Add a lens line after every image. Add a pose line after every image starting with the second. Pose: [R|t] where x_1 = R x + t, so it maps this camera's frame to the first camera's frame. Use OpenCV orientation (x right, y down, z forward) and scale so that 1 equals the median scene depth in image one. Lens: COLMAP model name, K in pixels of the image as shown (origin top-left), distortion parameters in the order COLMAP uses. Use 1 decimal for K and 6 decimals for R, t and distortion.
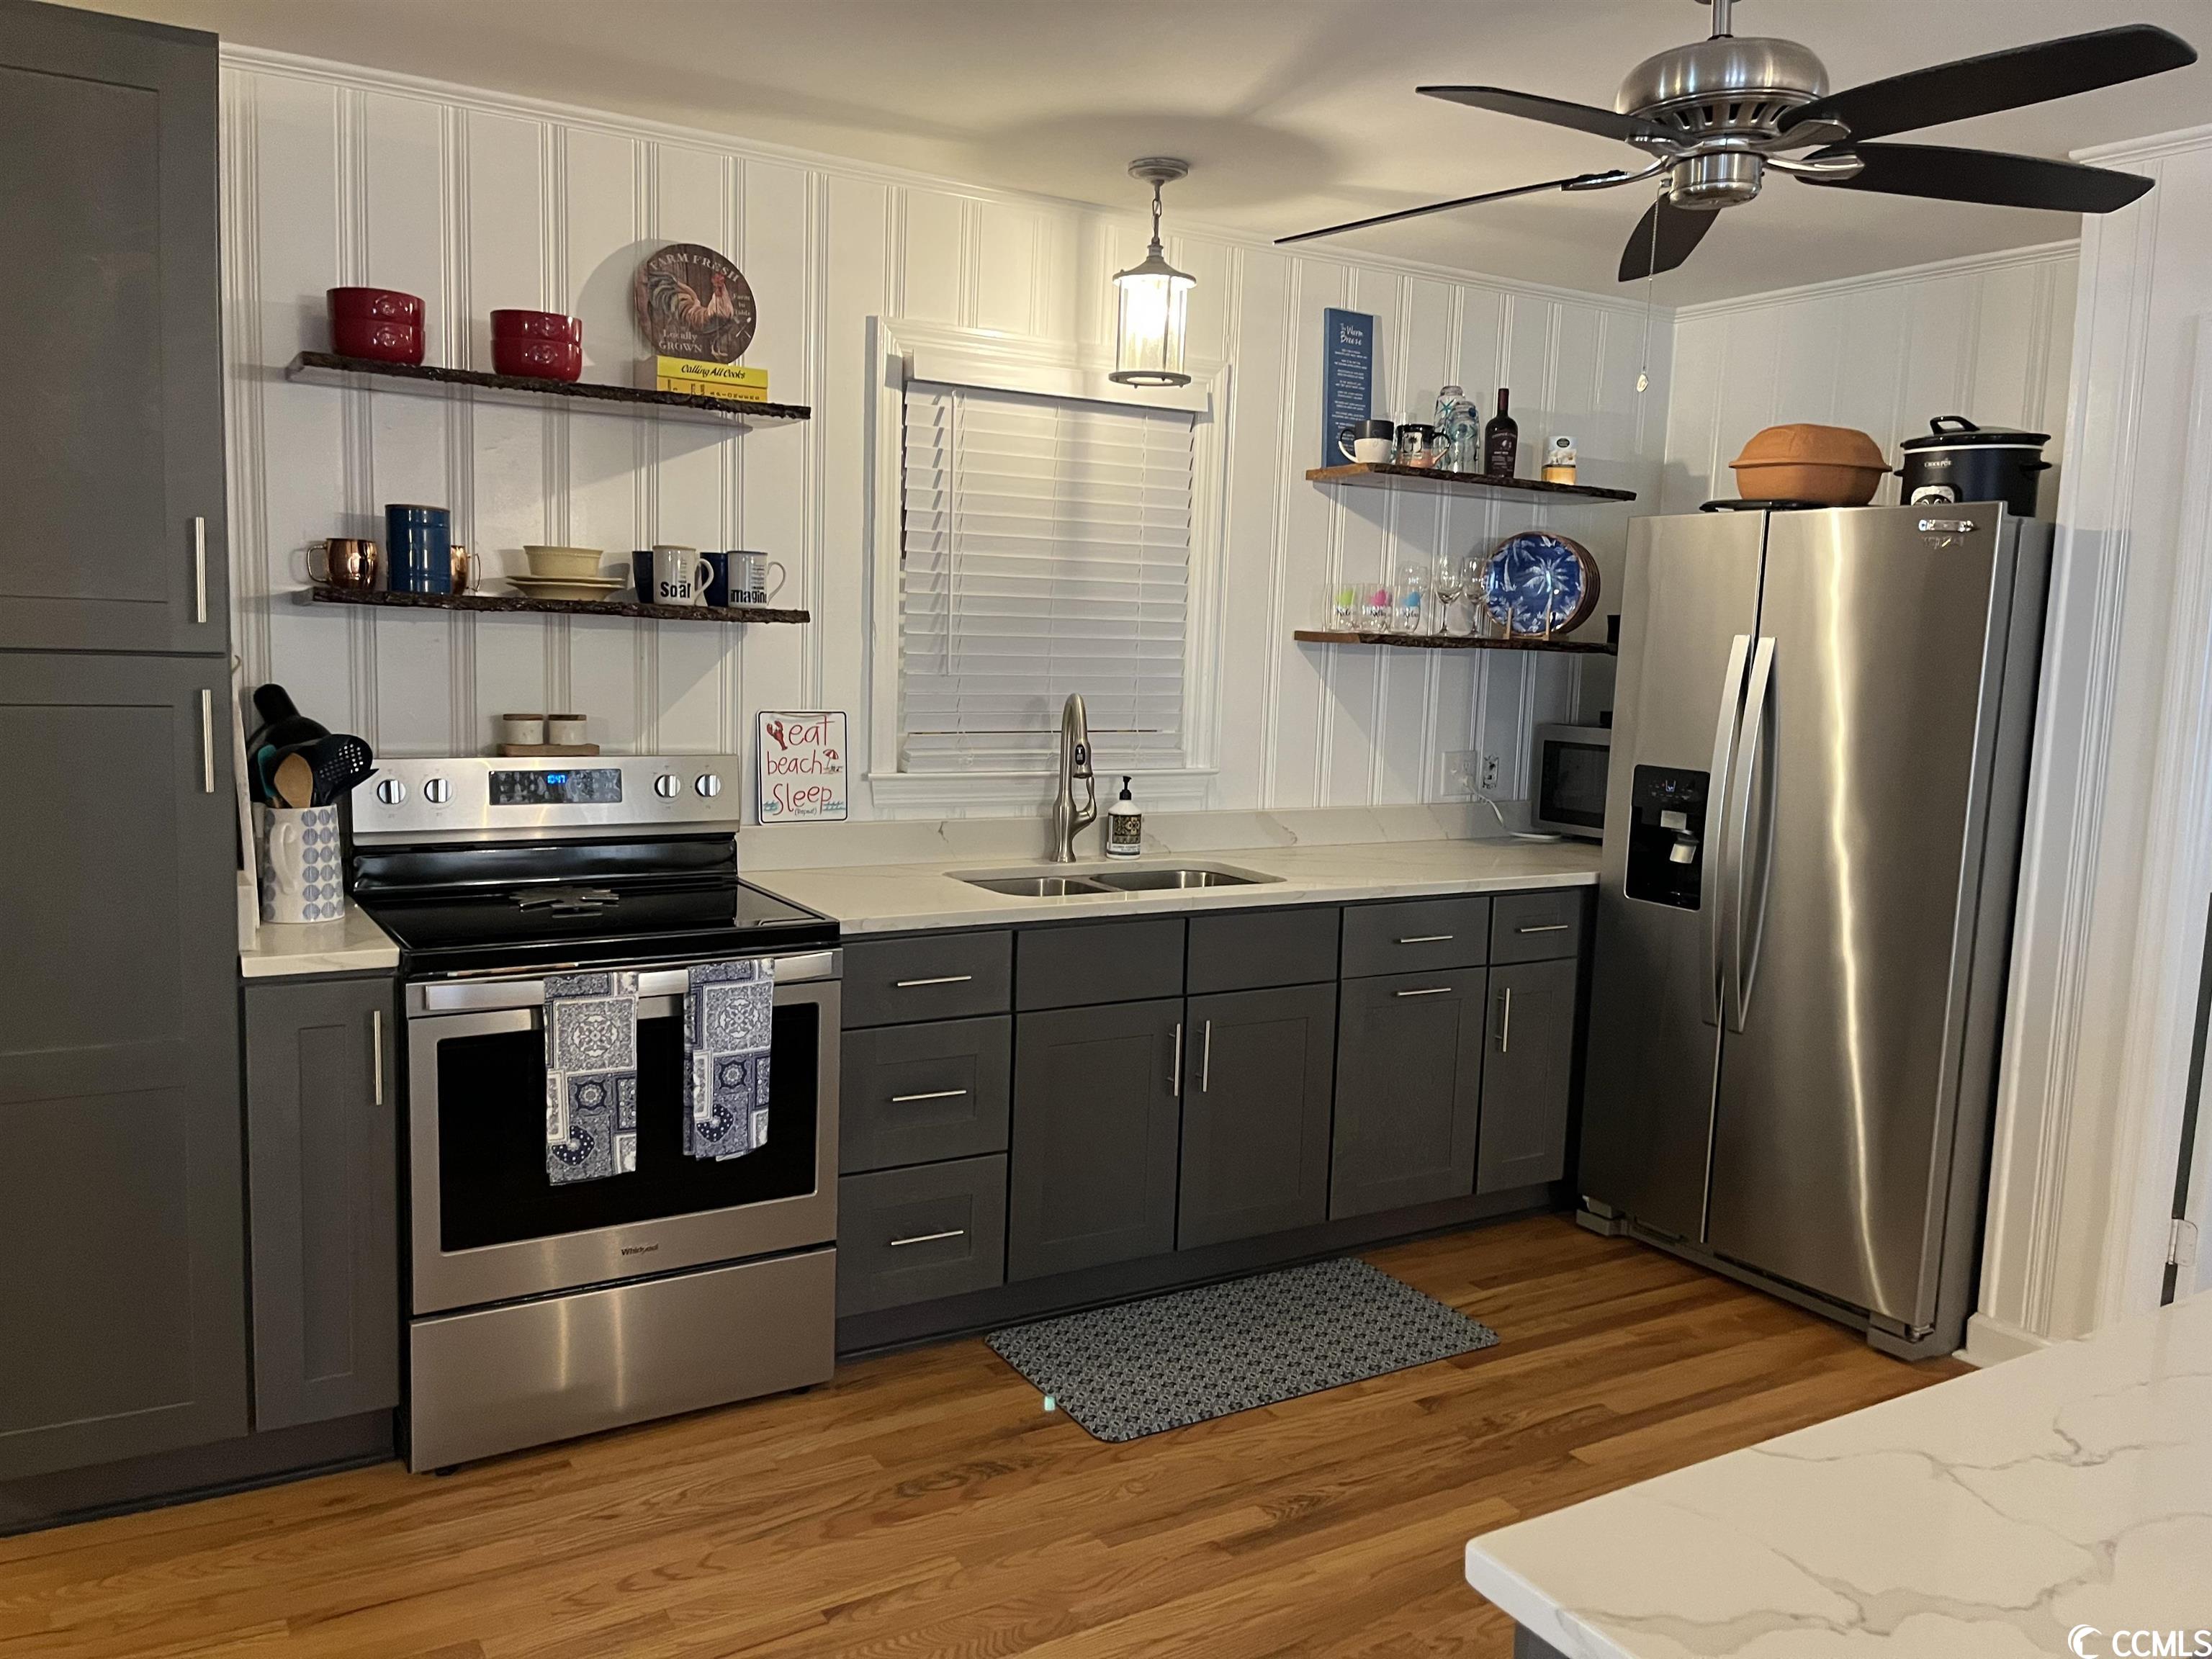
lens RADIAL K [[1693.8, 0, 1066.3], [0, 1693.8, 853.7], [0, 0, 1]] dist [0.024610, 0.004429]
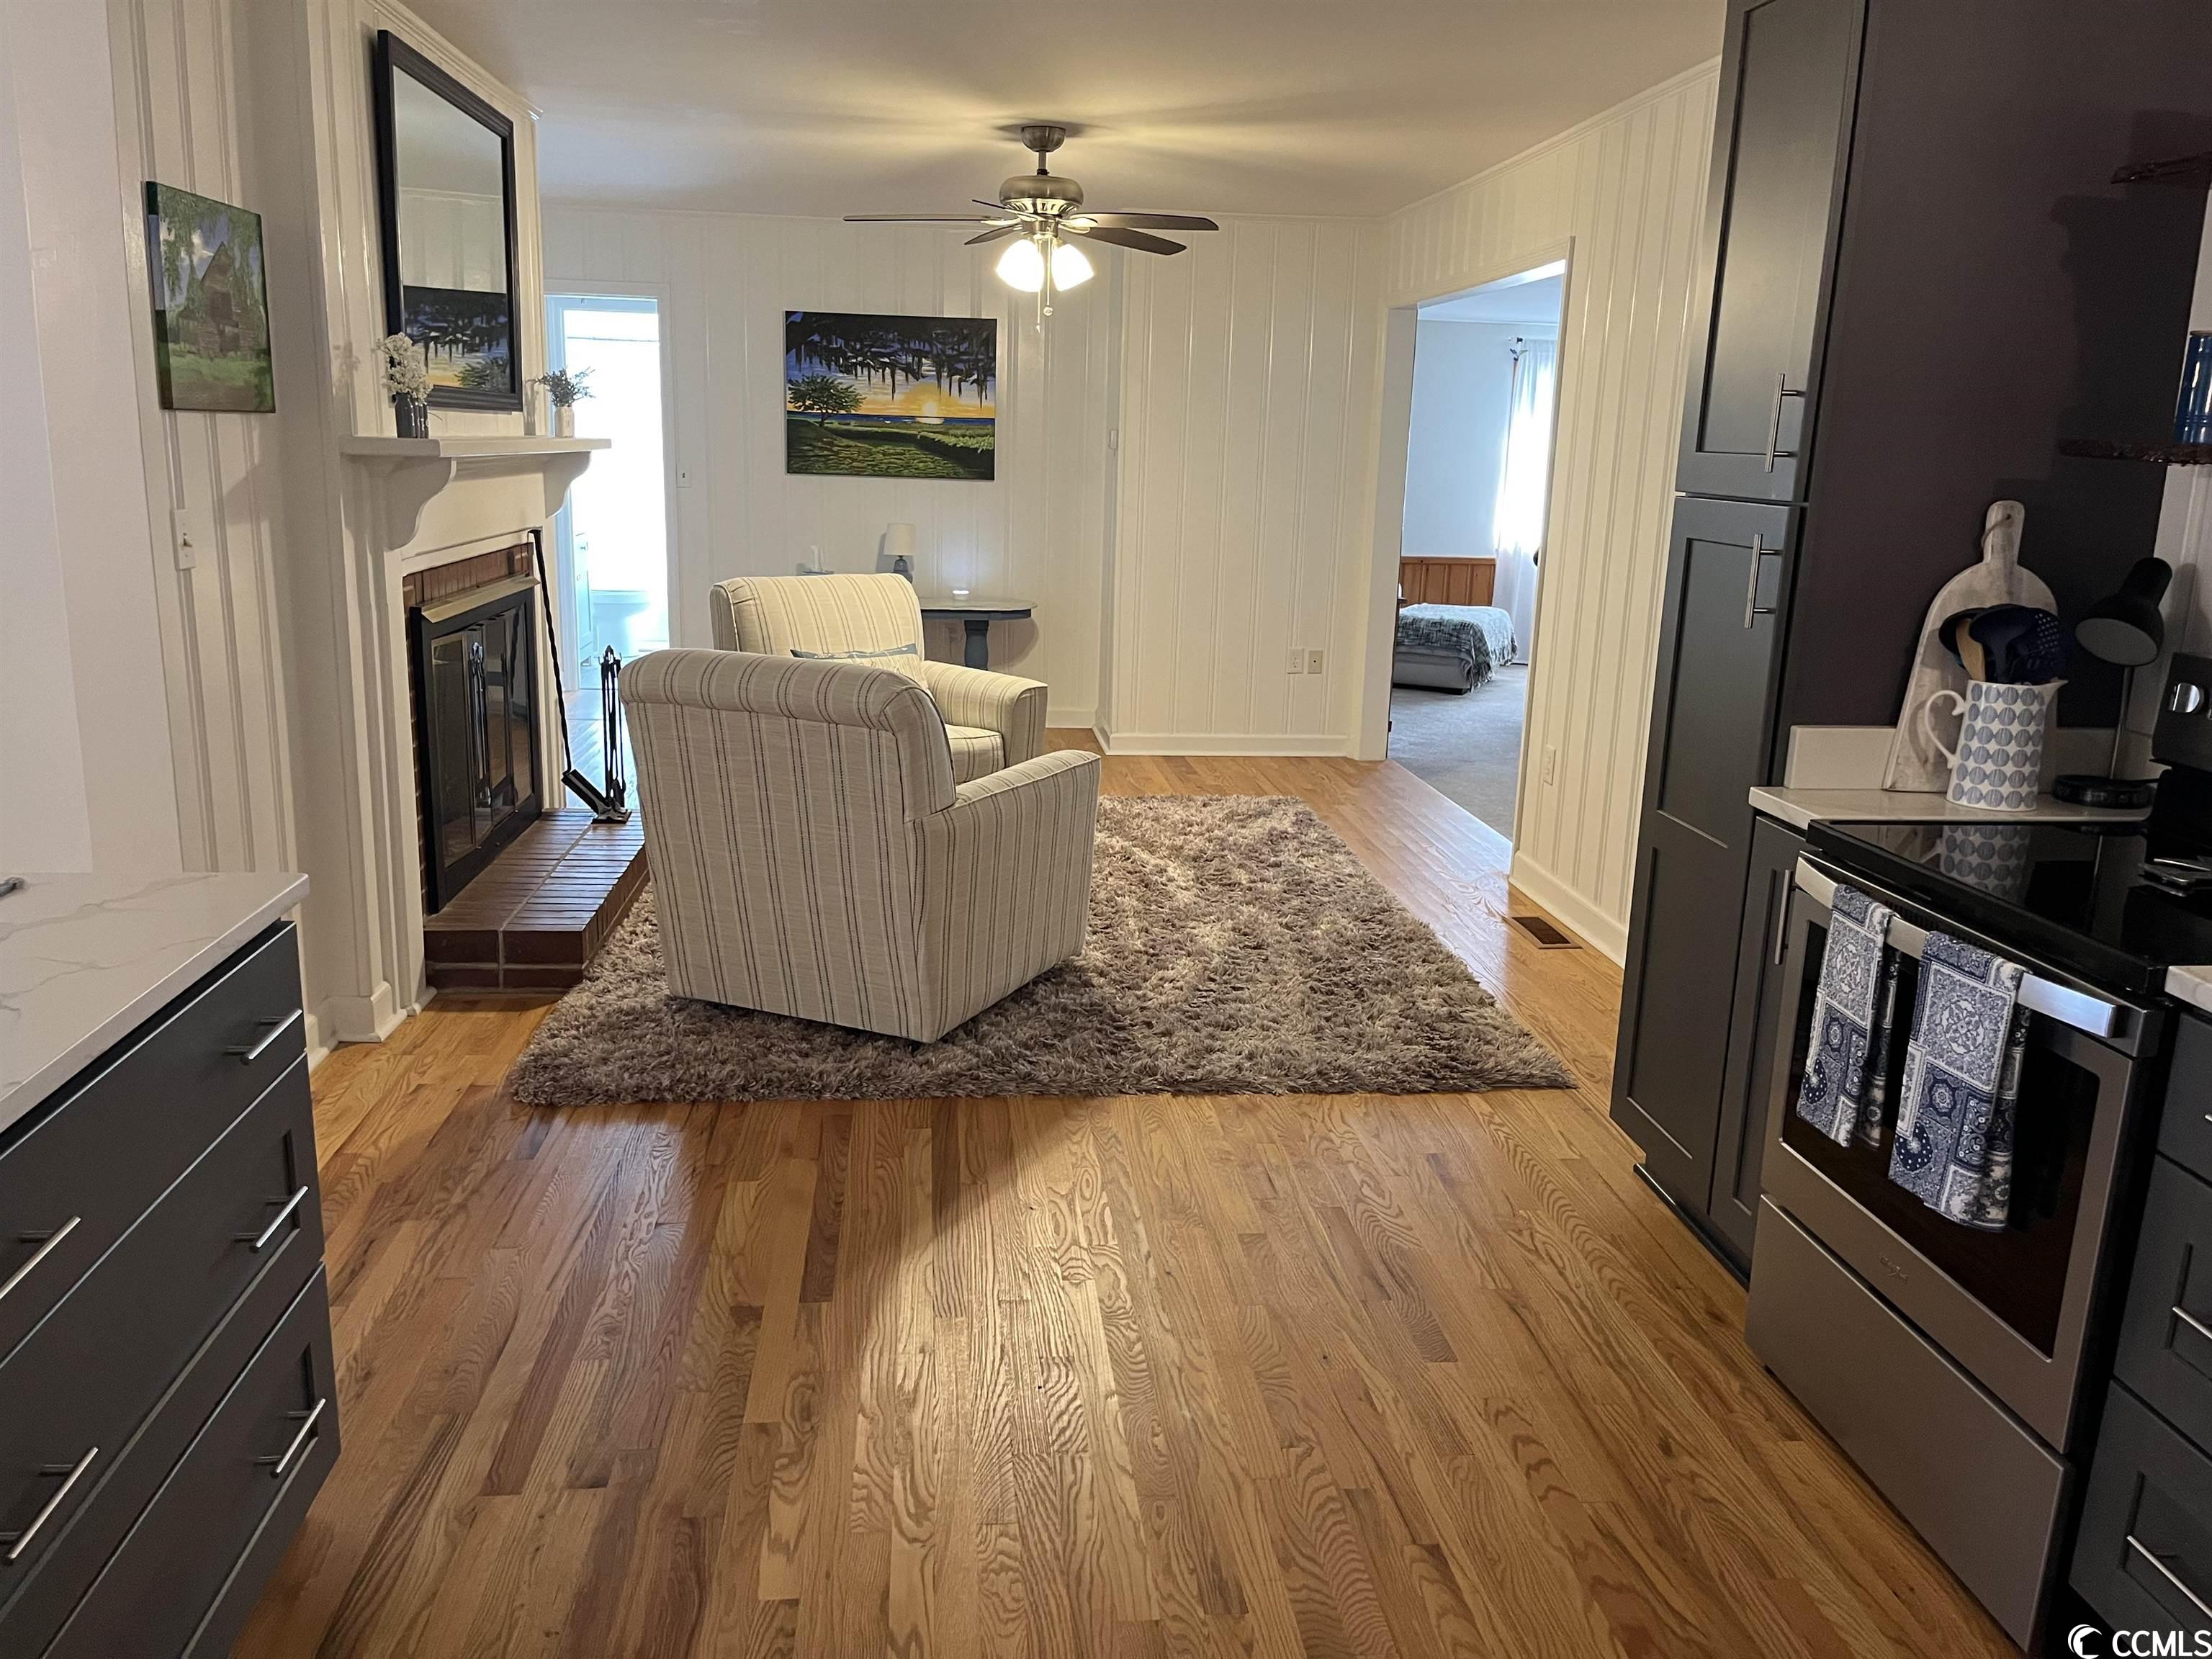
lens RADIAL K [[1674.3, 0, 1105.3], [0, 1674.3, 822.0], [0, 0, 1]] dist [0.055306, -0.076985]
pose [[-0.404967, 0.164228, -0.899461, 0.601480], [-0.164568, 0.954580, 0.248385, -0.106562], [0.899399, 0.248611, -0.359547, 0.947813]]
